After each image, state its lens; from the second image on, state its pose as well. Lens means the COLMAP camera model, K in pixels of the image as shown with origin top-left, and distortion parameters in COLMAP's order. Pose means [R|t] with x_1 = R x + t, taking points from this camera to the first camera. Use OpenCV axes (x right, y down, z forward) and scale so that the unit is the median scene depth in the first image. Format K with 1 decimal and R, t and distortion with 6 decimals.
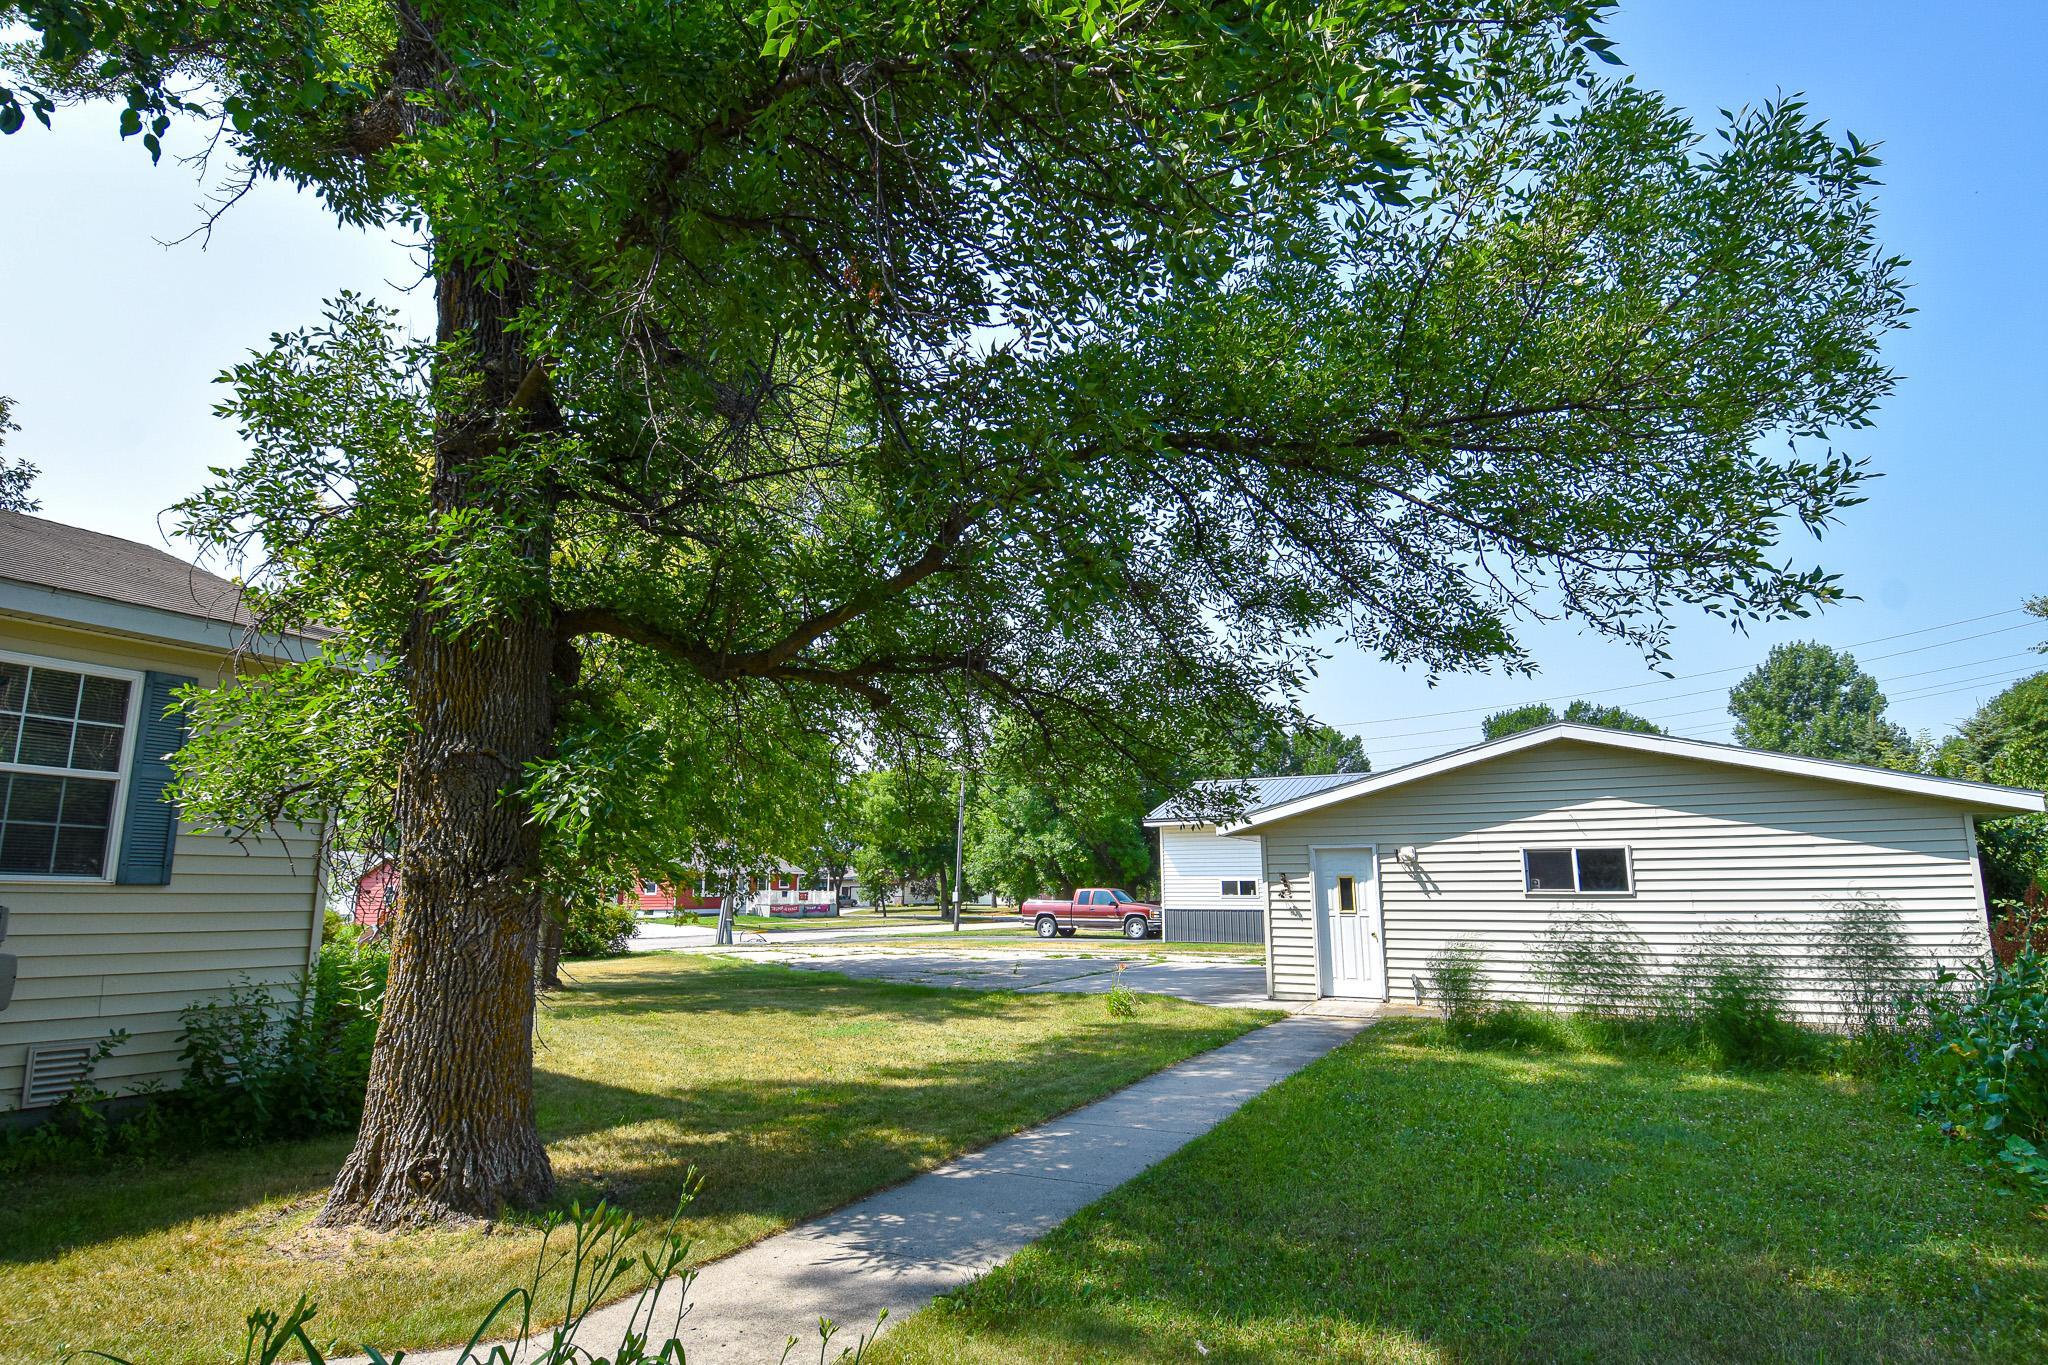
lens RADIAL K [[1085.6, 0, 1024.0], [0, 1085.6, 682.5], [0, 0, 1]] dist [0.049172, -0.058319]
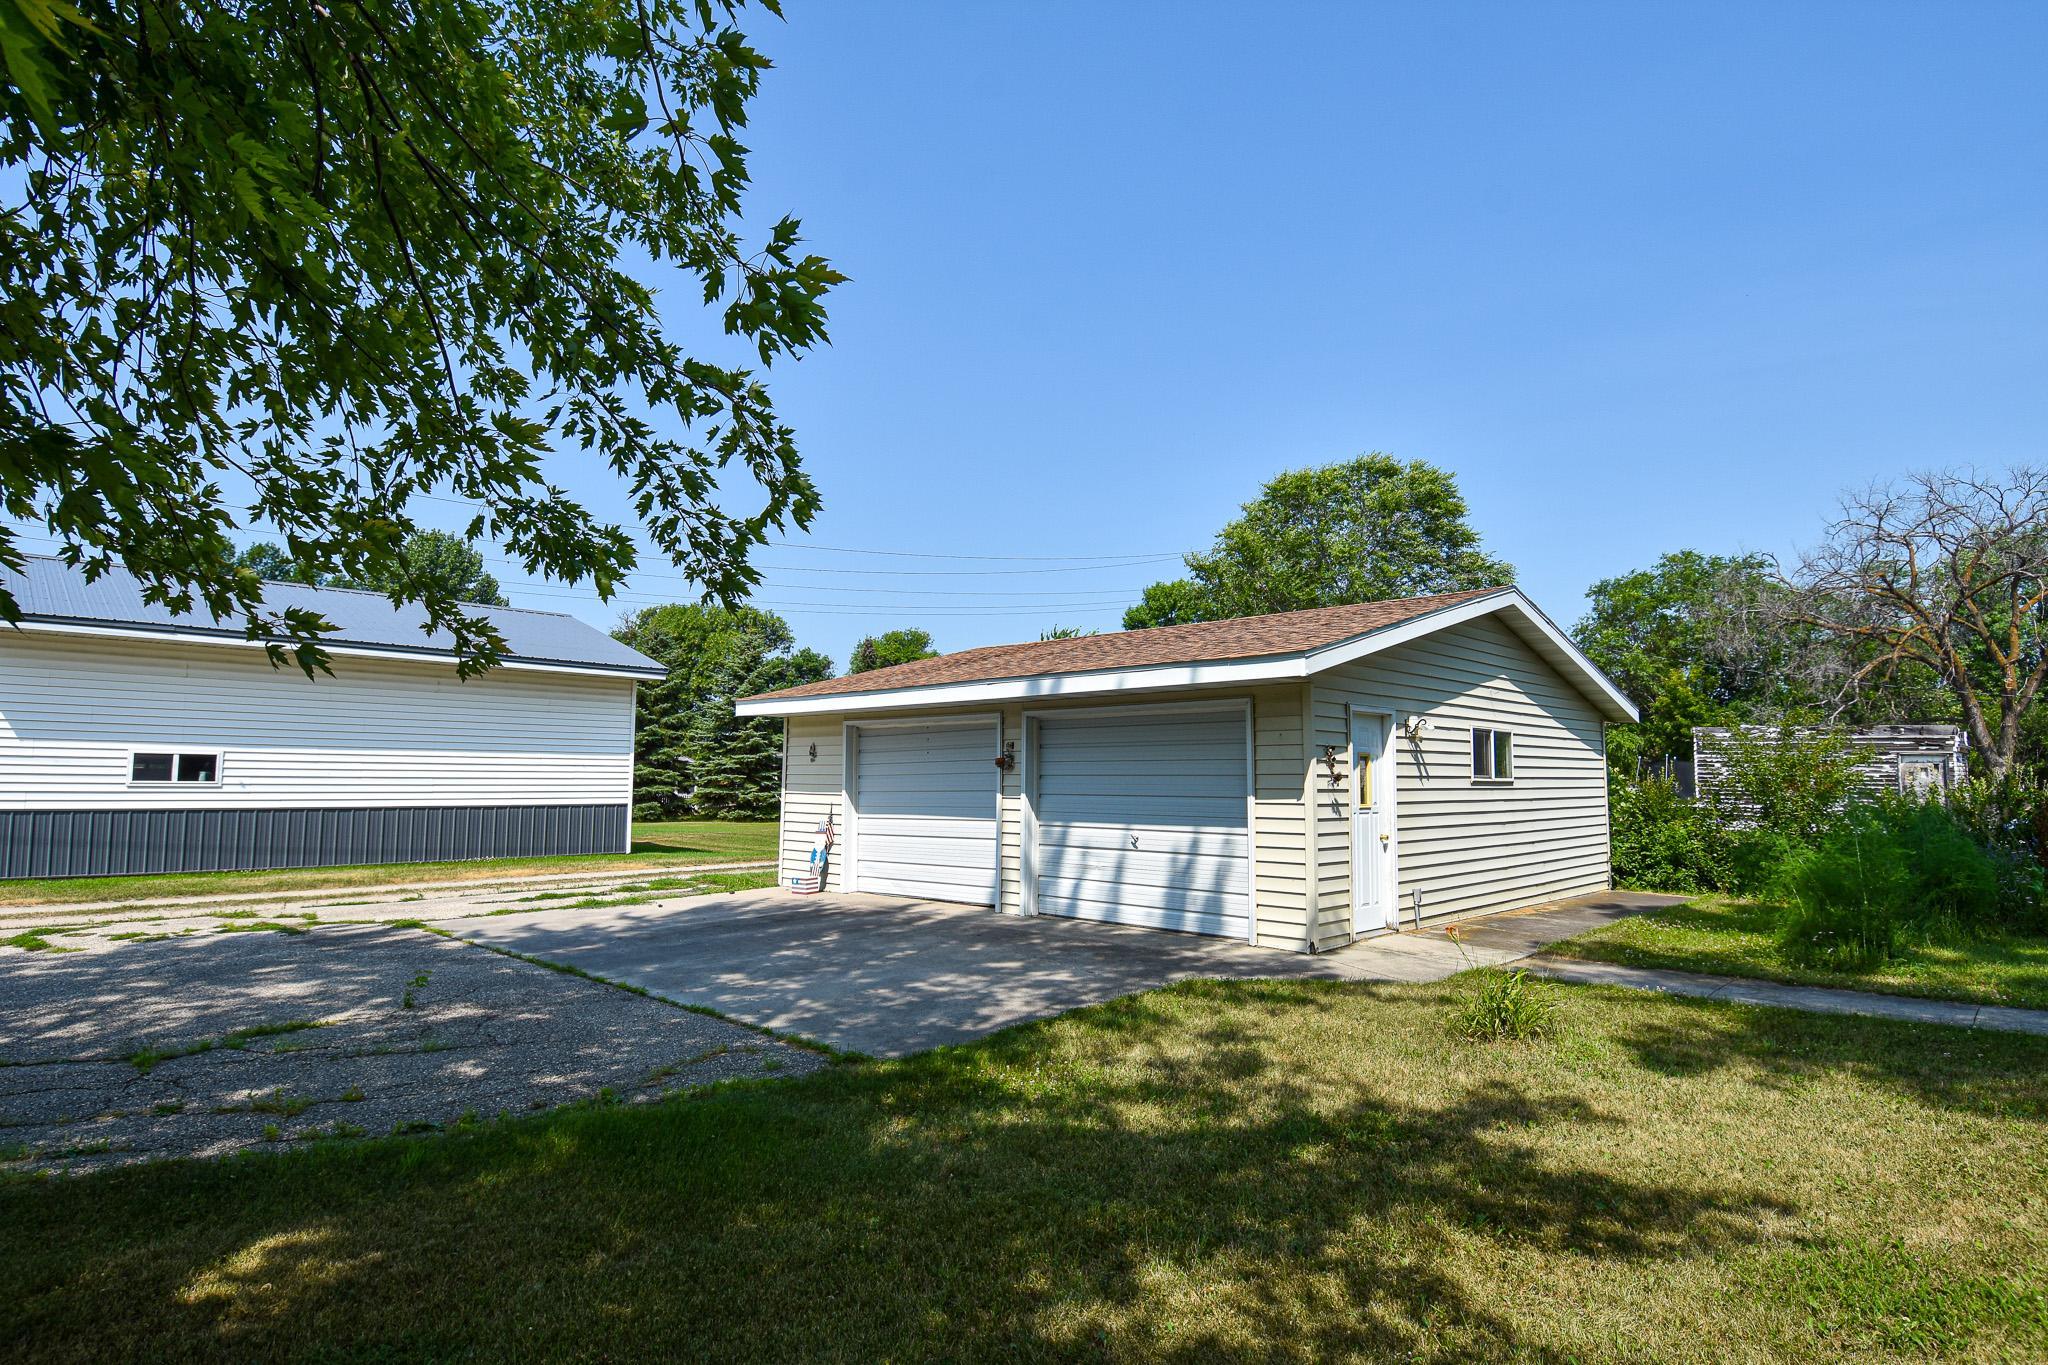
lens RADIAL K [[1085.6, 0, 1024.0], [0, 1085.6, 682.5], [0, 0, 1]] dist [0.049172, -0.058319]
pose [[0.243512, 0.091756, 0.965548, -0.425990], [-0.187704, 0.981153, -0.045899, 0.214883], [-0.951561, -0.170061, 0.256145, 1.088005]]
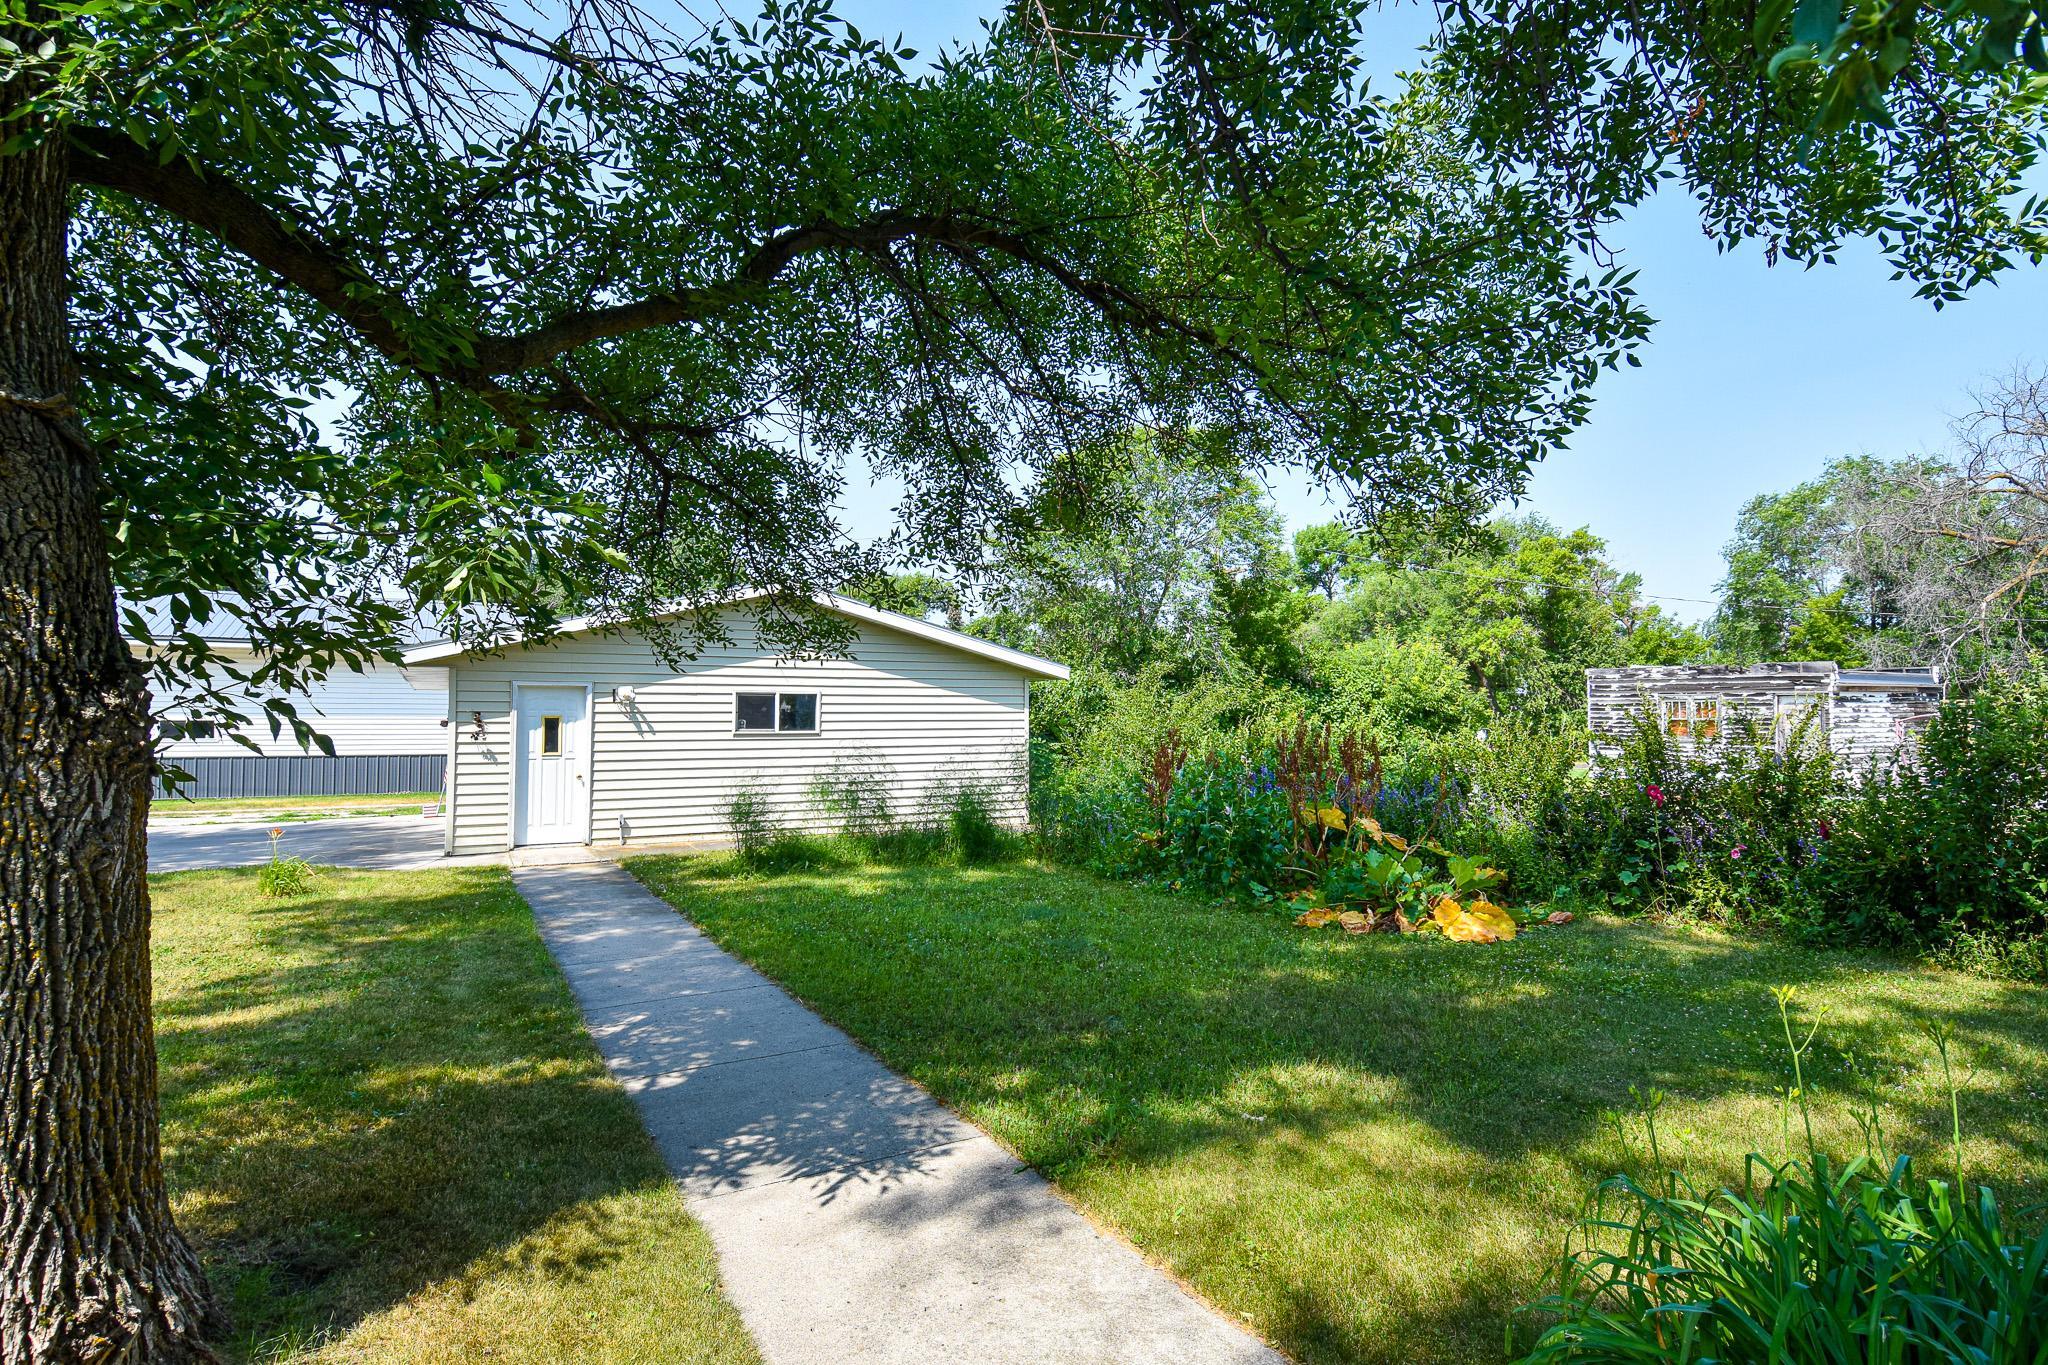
lens RADIAL K [[1085.6, 0, 1024.0], [0, 1085.6, 682.5], [0, 0, 1]] dist [0.049172, -0.058319]
pose [[0.542580, 0.037169, 0.839181, -0.275939], [-0.155625, 0.986174, 0.056941, 0.037528], [-0.825462, -0.161492, 0.540863, 0.189401]]
